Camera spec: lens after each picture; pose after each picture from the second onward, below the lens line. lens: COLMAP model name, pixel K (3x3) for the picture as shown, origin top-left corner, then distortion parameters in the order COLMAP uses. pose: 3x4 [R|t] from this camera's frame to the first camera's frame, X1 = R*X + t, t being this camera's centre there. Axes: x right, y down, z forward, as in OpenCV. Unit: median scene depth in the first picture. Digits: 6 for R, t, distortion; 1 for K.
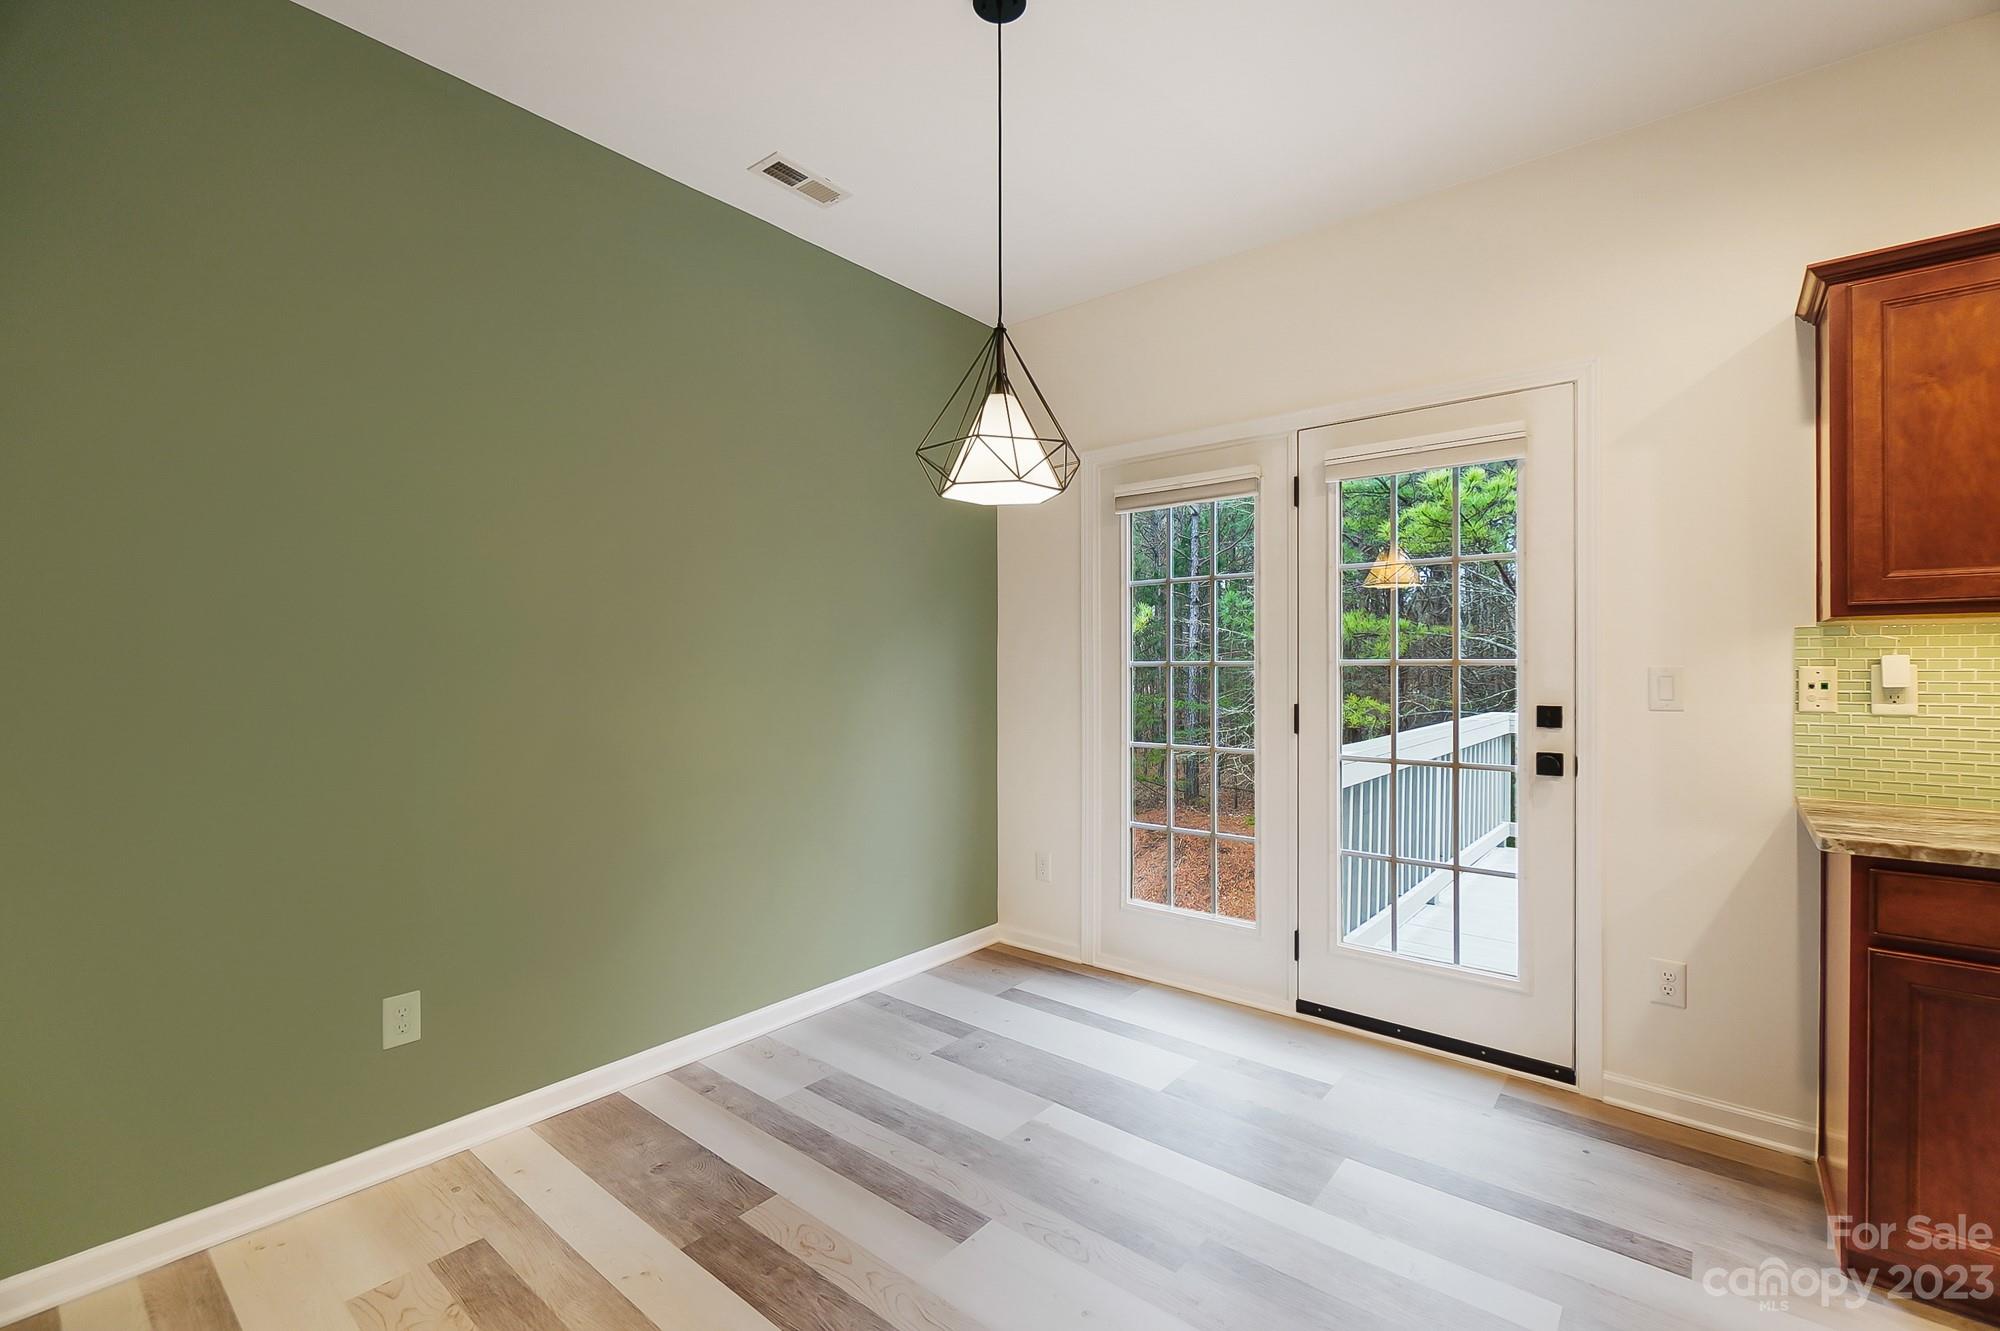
lens RADIAL K [[877.1, 0, 993.8], [0, 877.1, 668.0], [0, 0, 1]] dist [-0.000756, -0.002028]
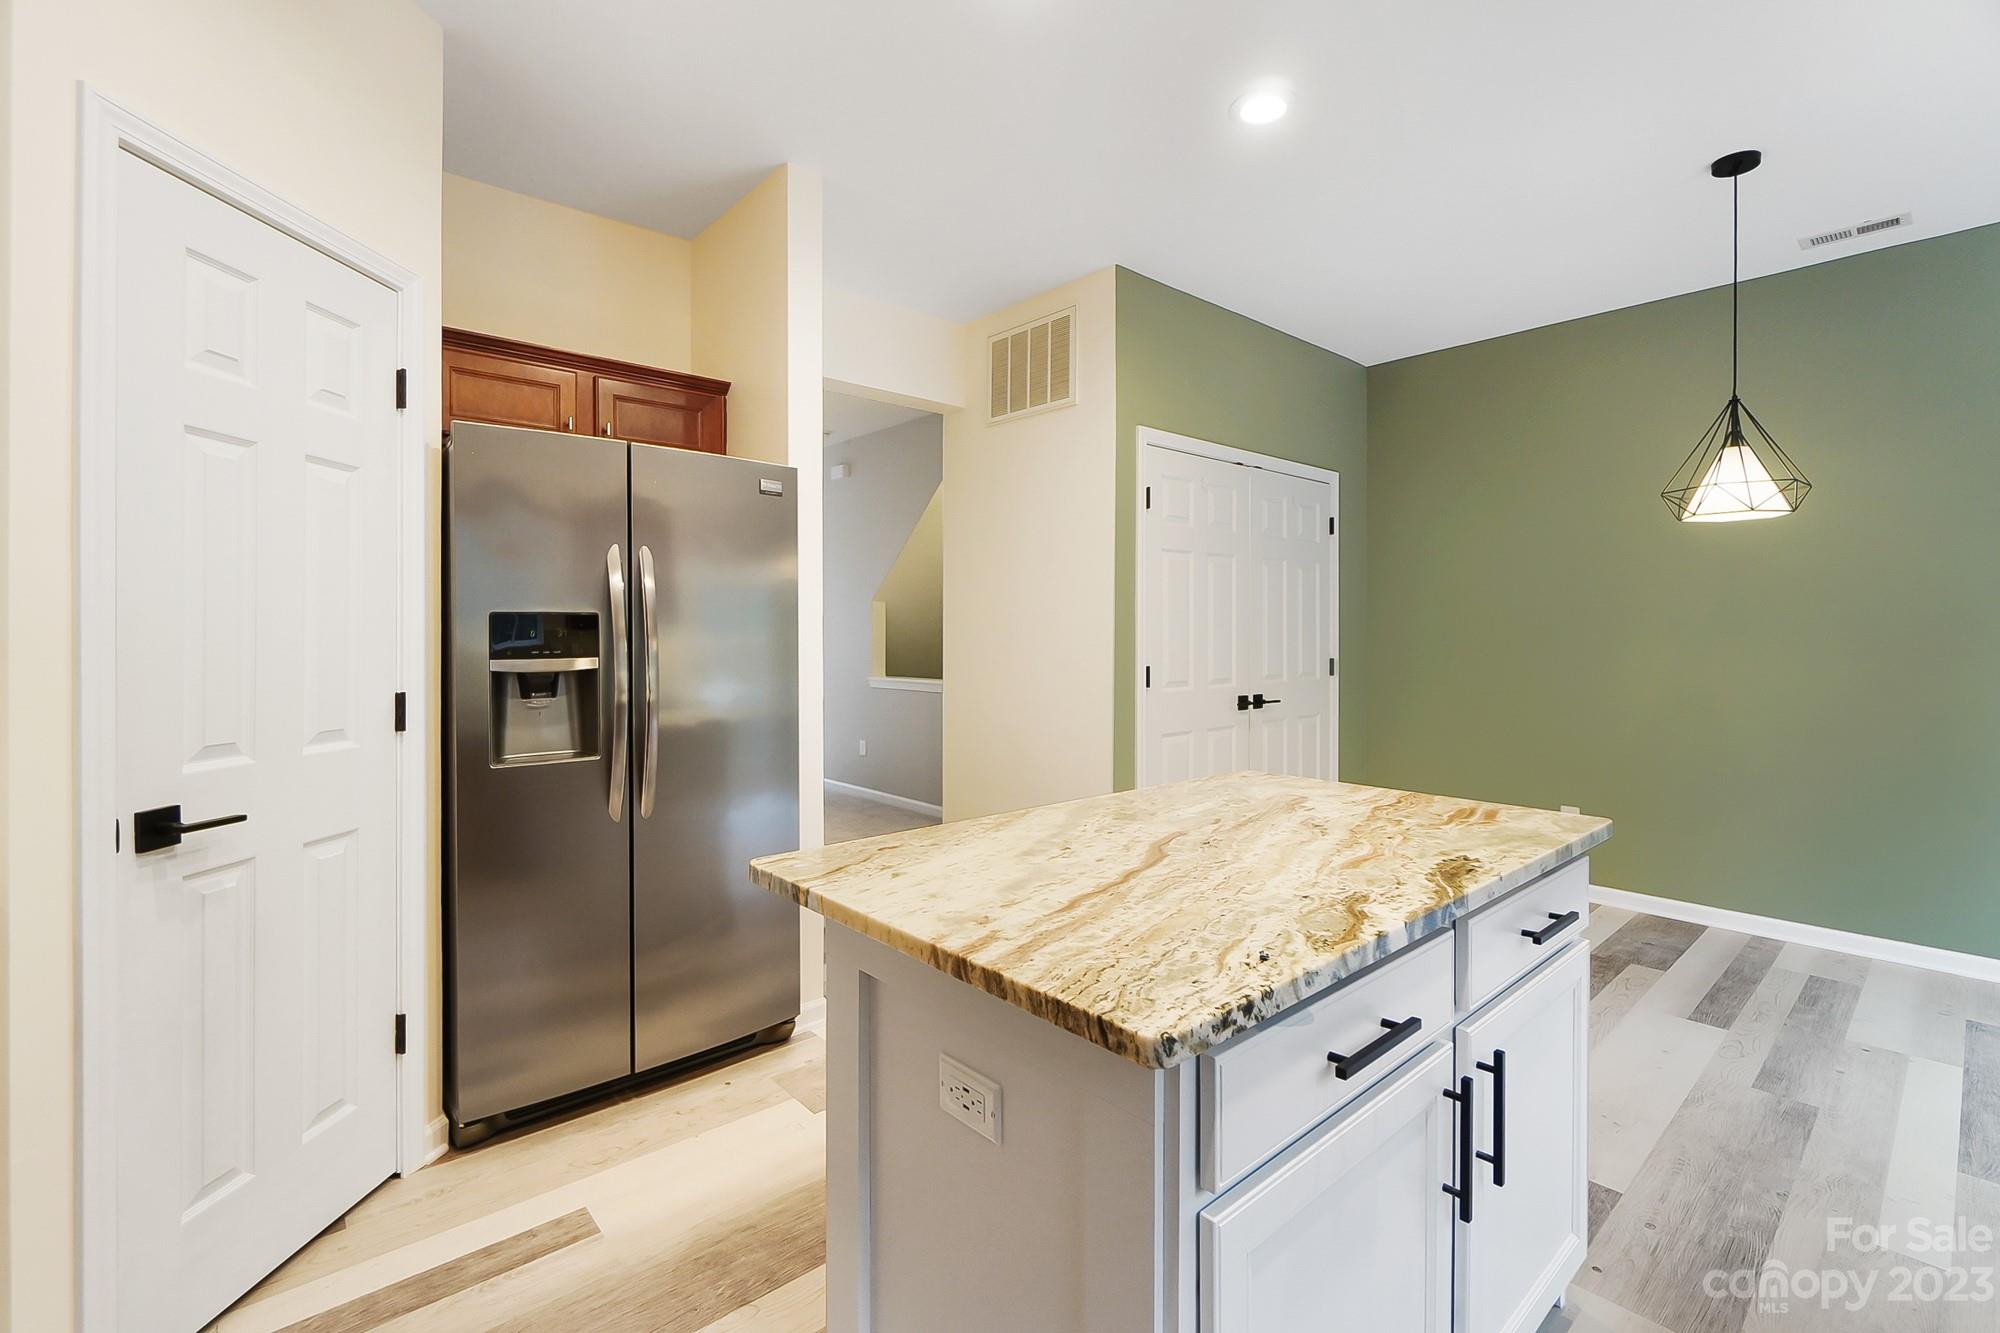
lens RADIAL K [[877.1, 0, 993.8], [0, 877.1, 640.3], [0, 0, 1]] dist [-0.000756, -0.002028]
pose [[-0.160831, 0.007705, -0.986952, 1.454914], [-0.006684, 0.999938, 0.008896, -0.008520], [0.986959, 0.008027, -0.160770, 0.042969]]
